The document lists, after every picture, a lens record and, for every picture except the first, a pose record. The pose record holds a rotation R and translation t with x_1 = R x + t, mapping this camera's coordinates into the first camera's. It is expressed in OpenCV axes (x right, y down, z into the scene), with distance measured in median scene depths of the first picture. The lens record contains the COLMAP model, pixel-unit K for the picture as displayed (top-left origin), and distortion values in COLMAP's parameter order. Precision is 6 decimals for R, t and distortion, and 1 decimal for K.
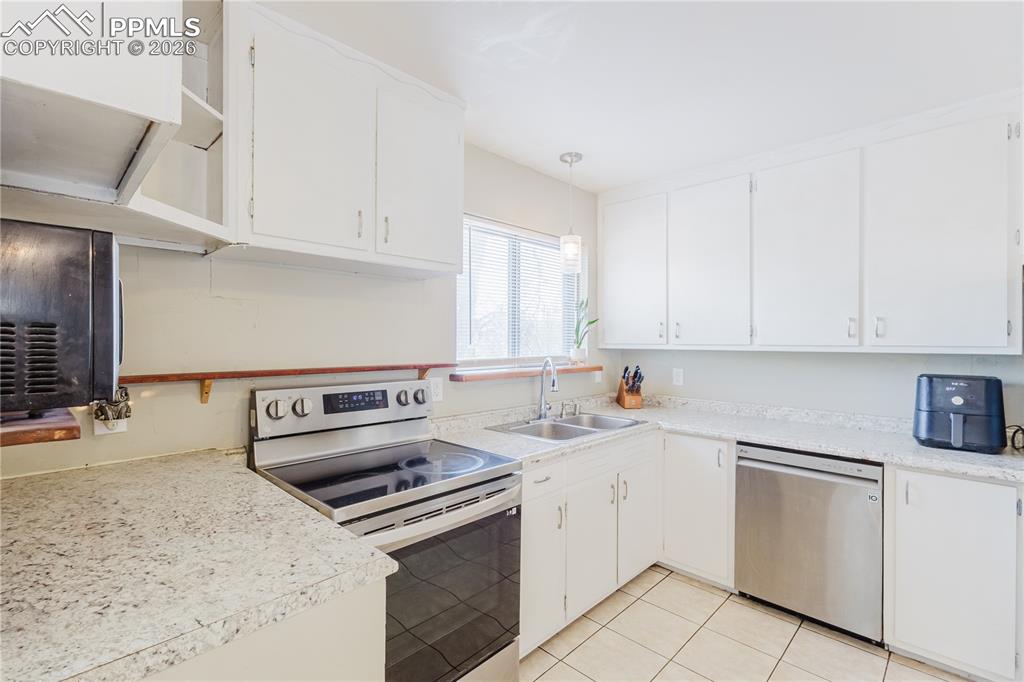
lens RADIAL K [[462.5, 0, 512.0], [0, 462.5, 341.9], [0, 0, 1]] dist [0.004764, 0.000393]
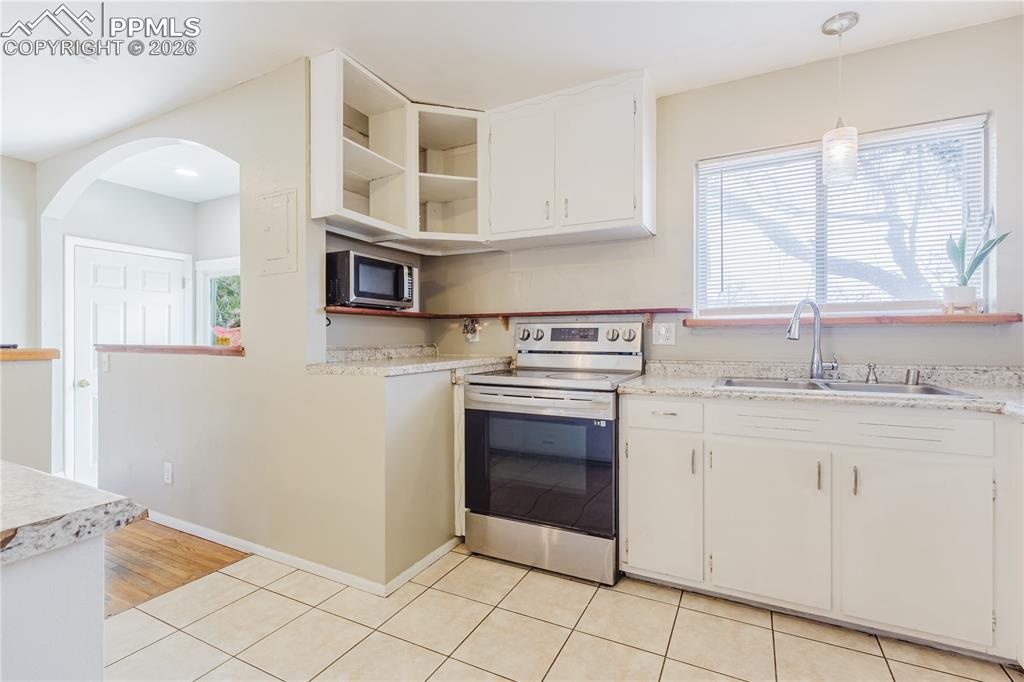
lens RADIAL K [[462.5, 0, 510.5], [0, 462.5, 339.3], [0, 0, 1]] dist [0.004764, 0.000393]
pose [[0.285943, 0.004315, -0.958237, 0.939347], [0.003421, 0.999979, 0.005524, 0.132157], [0.958241, -0.004858, 0.285922, 0.403772]]
